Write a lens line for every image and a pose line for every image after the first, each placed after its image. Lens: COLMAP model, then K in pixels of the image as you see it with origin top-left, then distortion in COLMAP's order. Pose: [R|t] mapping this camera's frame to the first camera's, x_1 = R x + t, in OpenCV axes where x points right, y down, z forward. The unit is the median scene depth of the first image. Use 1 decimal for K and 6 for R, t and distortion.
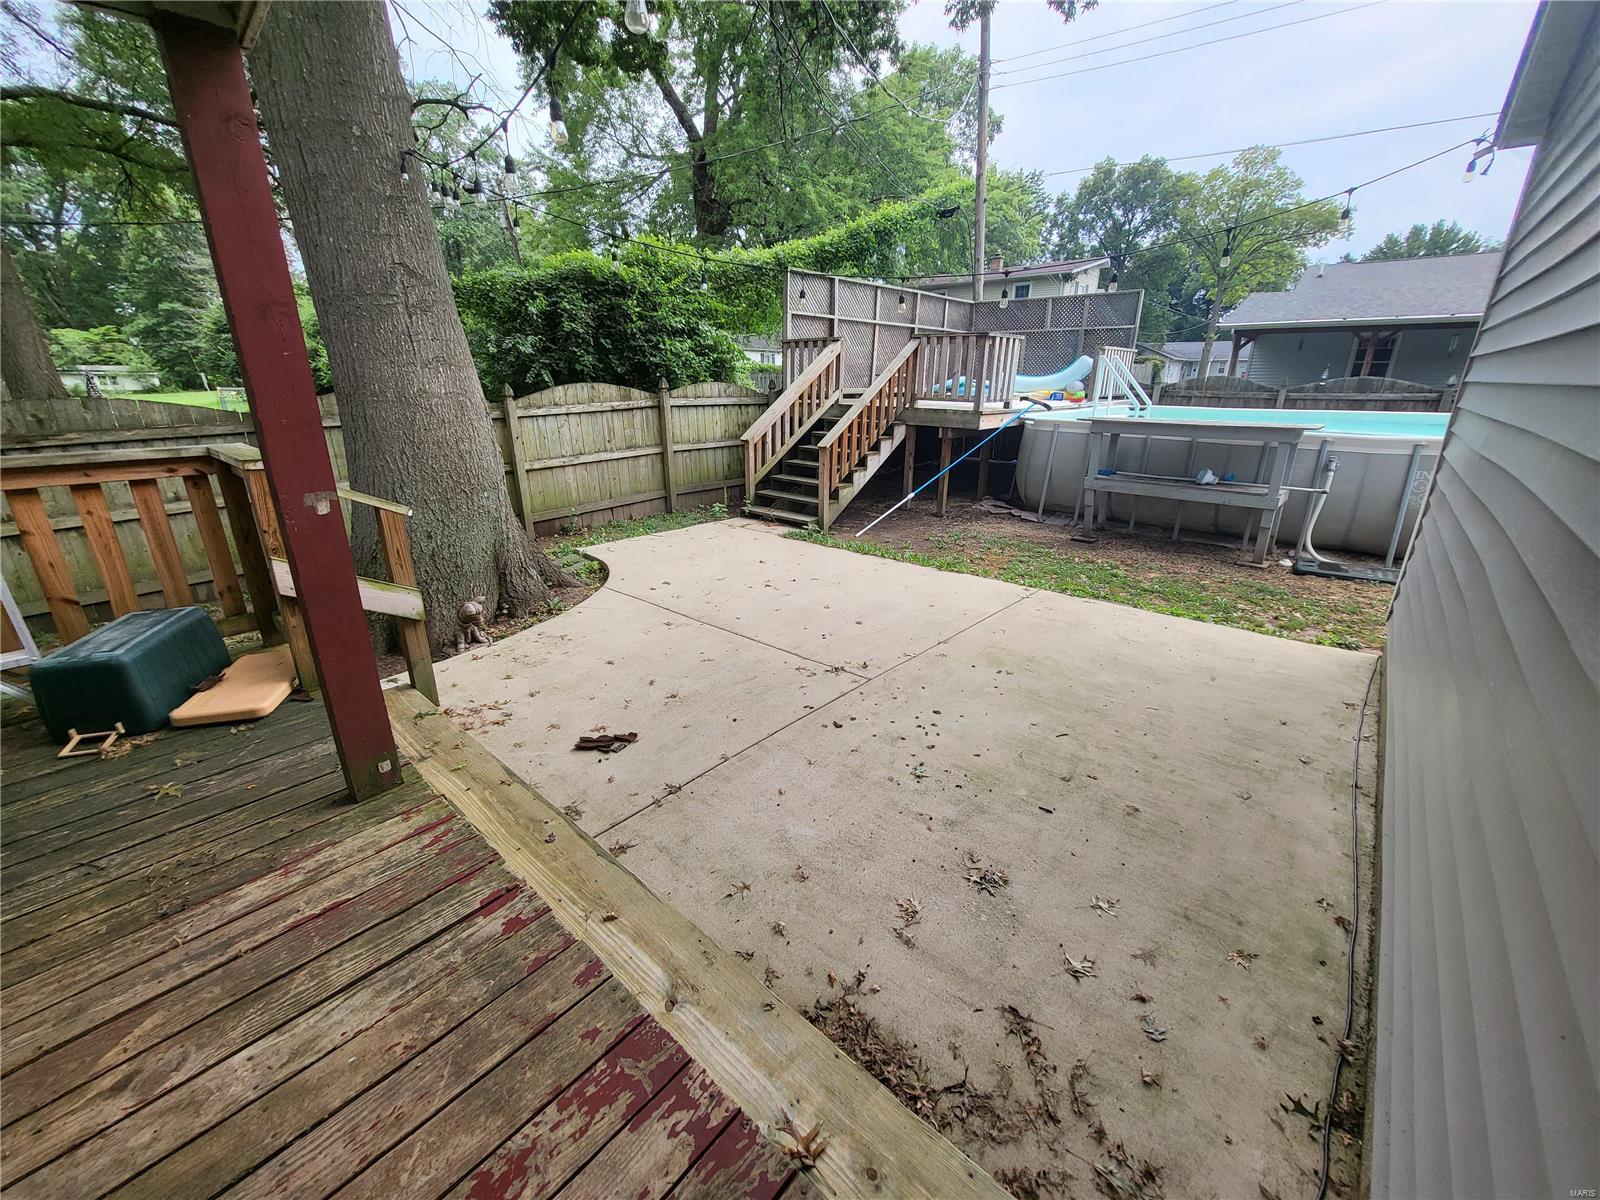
lens RADIAL K [[635.5, 0, 805.4], [0, 635.5, 595.5], [0, 0, 1]] dist [-0.003158, -0.000385]
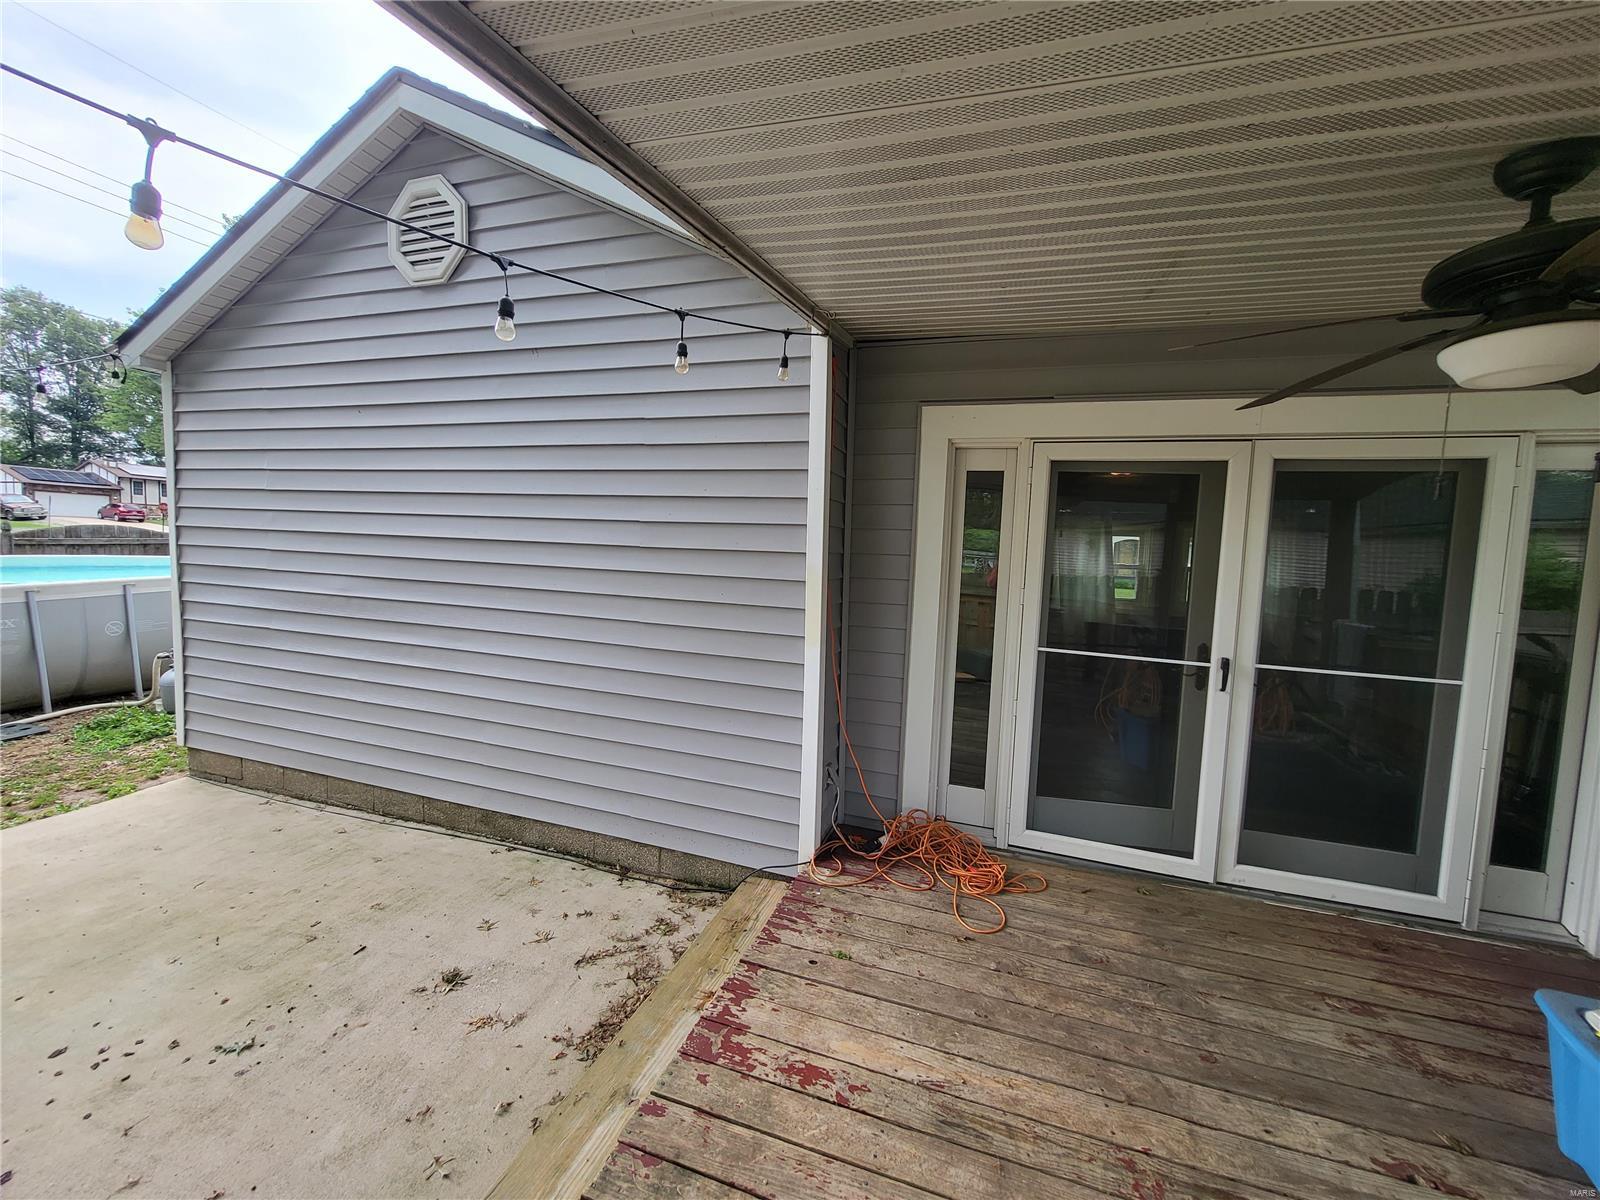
lens RADIAL K [[635.5, 0, 803.3], [0, 635.5, 593.7], [0, 0, 1]] dist [-0.003158, -0.000385]
pose [[-0.390201, -0.093138, 0.916007, -1.131213], [0.262869, 0.942194, 0.207777, -0.342183], [-0.882408, 0.321864, -0.343162, 0.705236]]
